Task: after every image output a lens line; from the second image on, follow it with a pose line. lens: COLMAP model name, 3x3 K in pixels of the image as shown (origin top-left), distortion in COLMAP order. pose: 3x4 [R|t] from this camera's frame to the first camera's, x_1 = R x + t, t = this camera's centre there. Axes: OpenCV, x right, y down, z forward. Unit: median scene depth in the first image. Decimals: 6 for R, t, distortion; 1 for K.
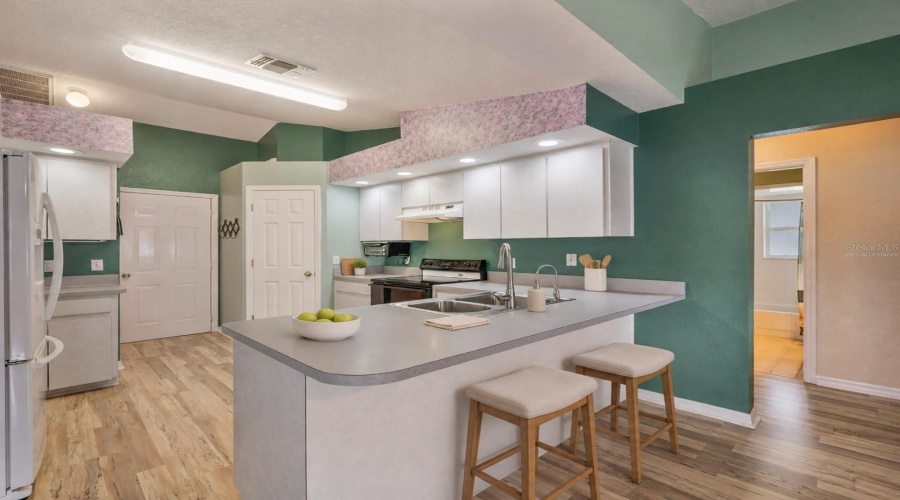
lens RADIAL K [[409.9, 0, 450.4], [0, 409.9, 249.9], [0, 0, 1]] dist [0.000995, -0.000049]
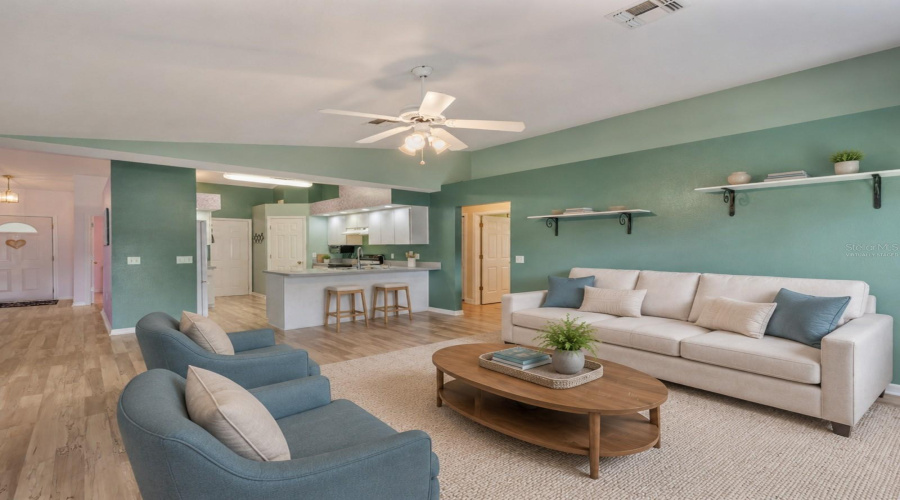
lens RADIAL K [[409.9, 0, 450.4], [0, 409.9, 249.9], [0, 0, 1]] dist [0.000995, -0.000049]
pose [[0.999473, -0.000031, -0.032452, 0.422404], [-0.000013, 0.999999, -0.001358, 0.003349], [0.032452, 0.001357, 0.999472, -0.894963]]
